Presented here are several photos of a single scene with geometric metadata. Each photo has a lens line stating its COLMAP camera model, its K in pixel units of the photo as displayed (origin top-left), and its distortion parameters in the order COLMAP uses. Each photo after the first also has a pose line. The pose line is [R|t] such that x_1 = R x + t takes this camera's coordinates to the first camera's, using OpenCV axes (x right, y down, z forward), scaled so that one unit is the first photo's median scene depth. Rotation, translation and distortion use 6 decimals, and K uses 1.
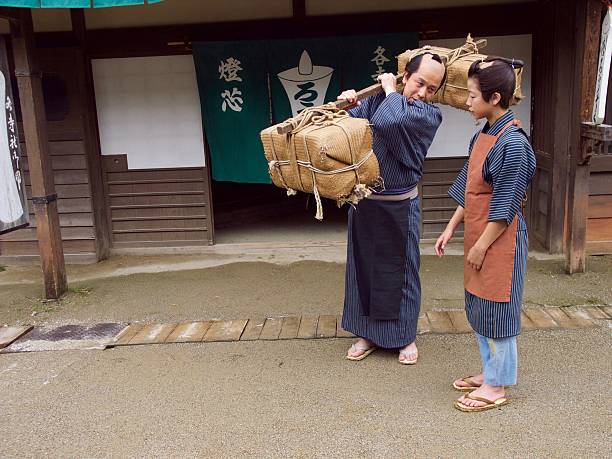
lens RADIAL K [[598.8, 0, 307.1], [0, 598.8, 237.7], [0, 0, 1]] dist [0.001853, 0.006369]
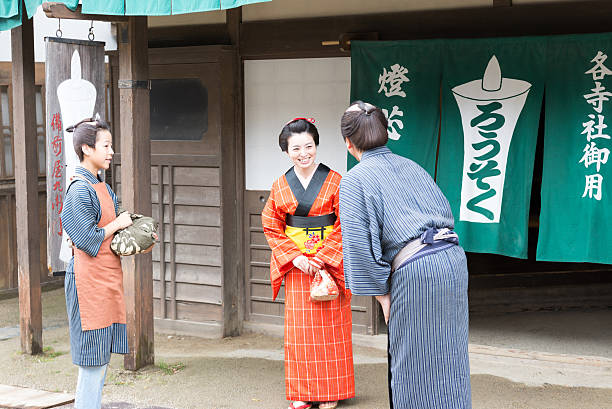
lens RADIAL K [[1217.7, 0, 306.0], [0, 1217.7, 204.5], [0, 0, 1]] dist [-0.069723, -0.046521]
pose [[0.868112, 0.071776, -0.491151, 0.484218], [-0.133465, 0.986803, -0.091690, 0.004620], [0.478088, 0.145149, 0.866235, -0.249098]]
